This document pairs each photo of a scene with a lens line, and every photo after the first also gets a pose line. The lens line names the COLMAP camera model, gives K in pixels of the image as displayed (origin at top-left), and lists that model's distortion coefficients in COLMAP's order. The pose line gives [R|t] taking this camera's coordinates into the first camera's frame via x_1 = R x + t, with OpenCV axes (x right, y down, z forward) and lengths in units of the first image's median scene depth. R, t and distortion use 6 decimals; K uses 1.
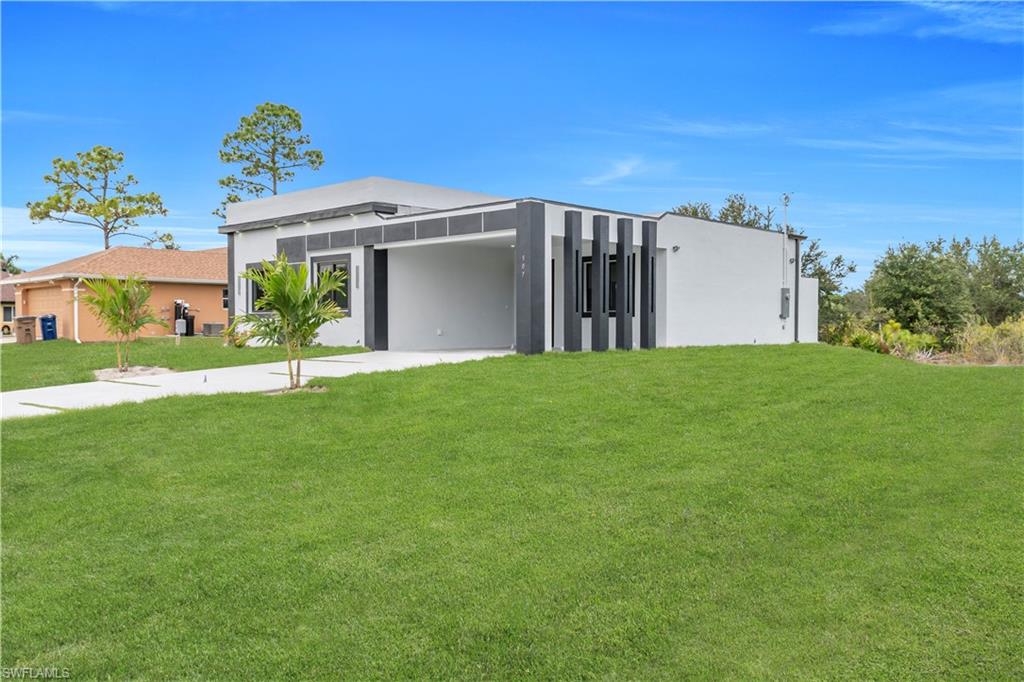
lens RADIAL K [[868.0, 0, 512.0], [0, 868.0, 341.0], [0, 0, 1]] dist [-0.129795, -0.001698]
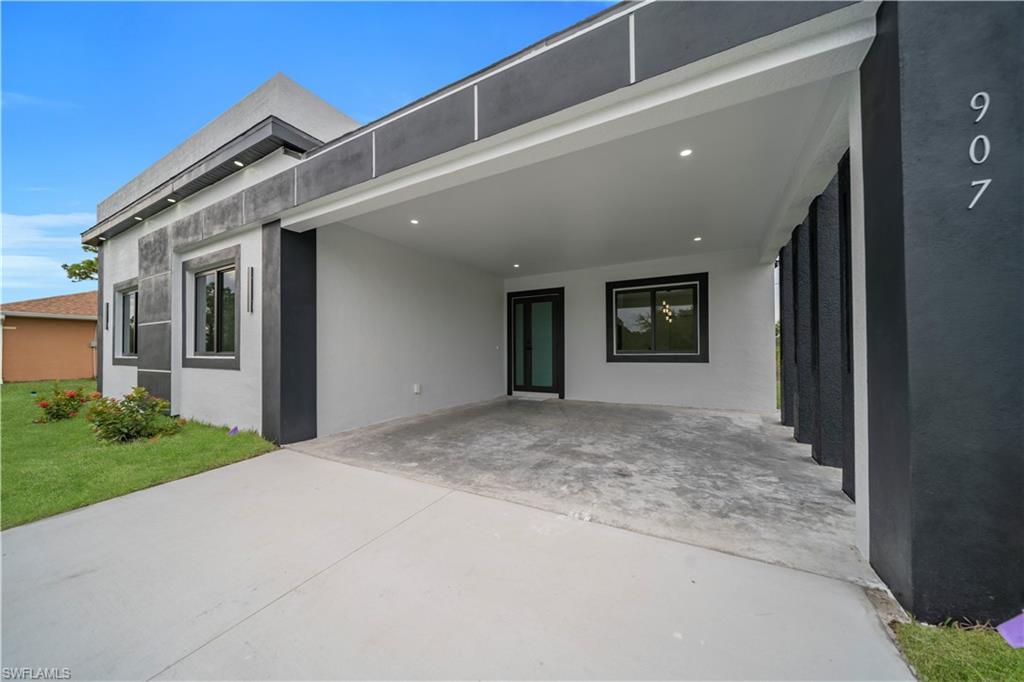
lens RADIAL K [[353.1, 0, 512.2], [0, 353.1, 346.4], [0, 0, 1]] dist [-0.000088, -0.000165]
pose [[0.970711, 0.008147, 0.240110, -0.081015], [0.005607, 0.998384, -0.056542, -0.029837], [-0.240183, 0.056232, 0.969098, 0.762687]]
